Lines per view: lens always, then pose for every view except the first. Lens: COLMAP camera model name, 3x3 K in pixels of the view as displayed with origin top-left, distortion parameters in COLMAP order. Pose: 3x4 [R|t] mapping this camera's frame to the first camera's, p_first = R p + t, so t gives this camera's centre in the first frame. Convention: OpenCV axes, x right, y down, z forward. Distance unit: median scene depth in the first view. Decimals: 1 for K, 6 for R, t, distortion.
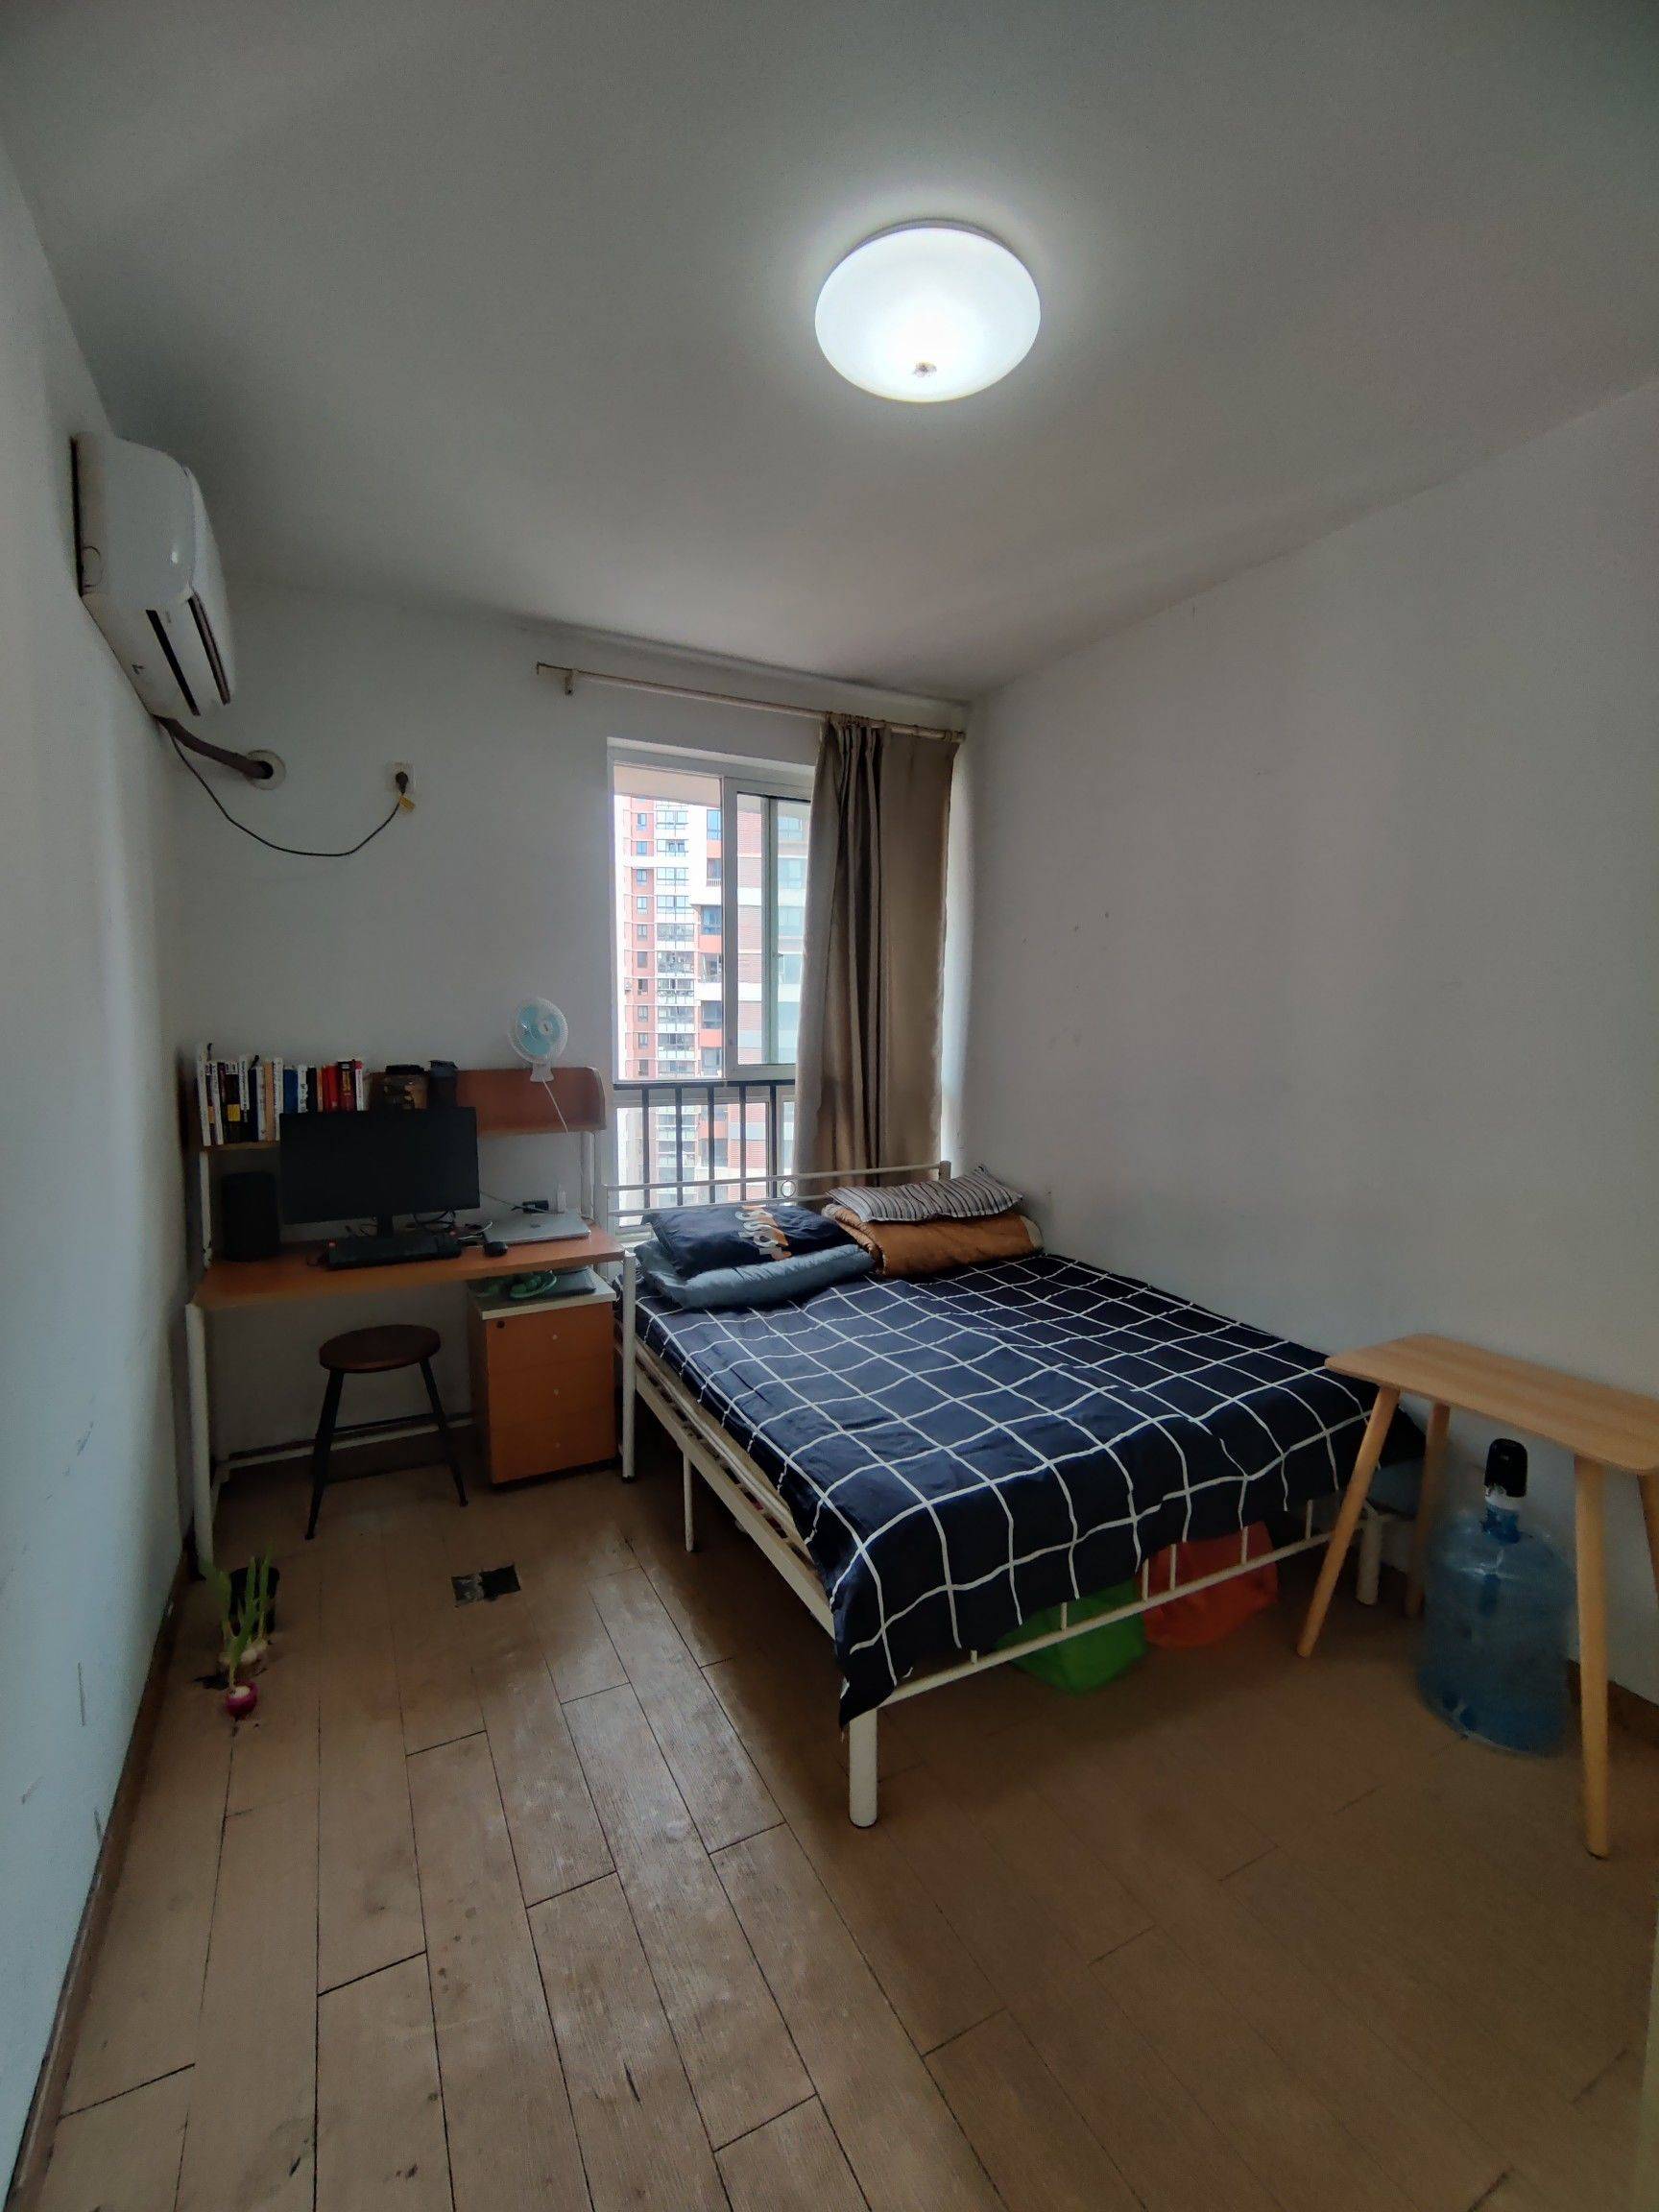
lens RADIAL K [[950.2, 0, 823.2], [0, 950.2, 1098.9], [0, 0, 1]] dist [0.000597, -0.000192]
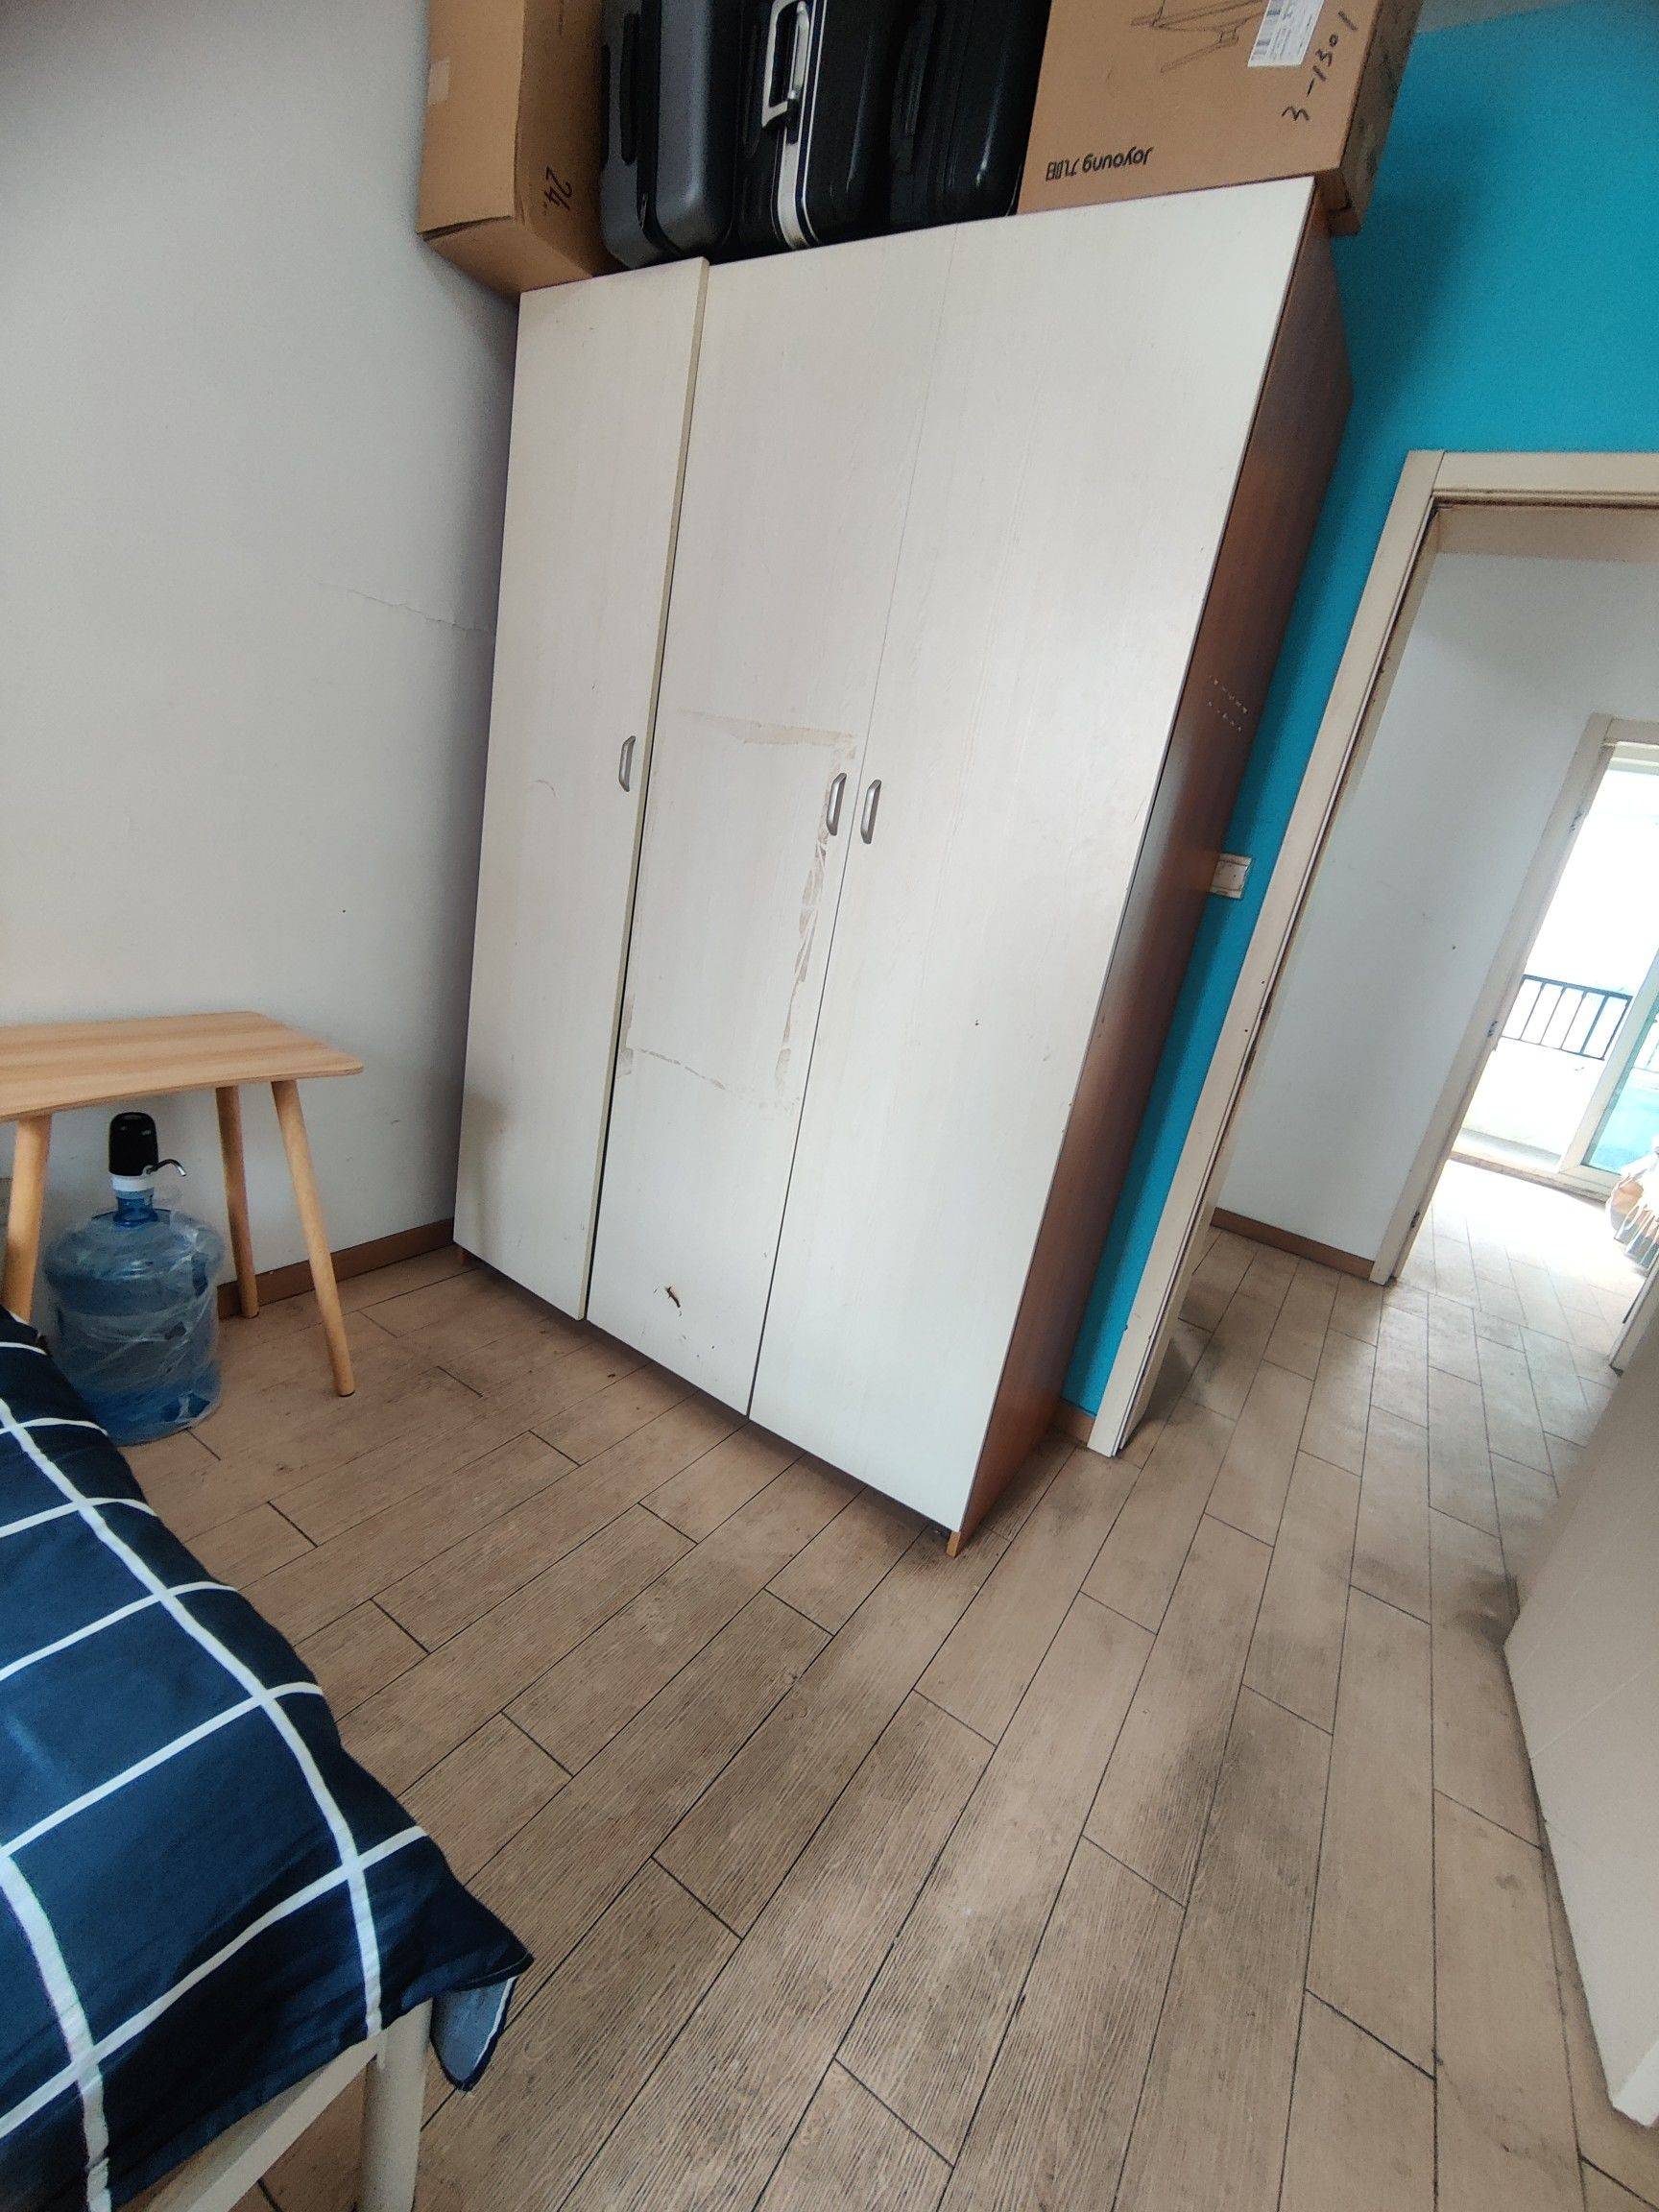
lens RADIAL K [[950.2, 0, 822.2], [0, 950.2, 1104.3], [0, 0, 1]] dist [0.000597, -0.000192]
pose [[-0.486475, -0.358171, 0.796904, -0.359041], [-0.104985, 0.929463, 0.353661, -0.014200], [-0.867364, 0.088385, -0.489763, 1.324646]]
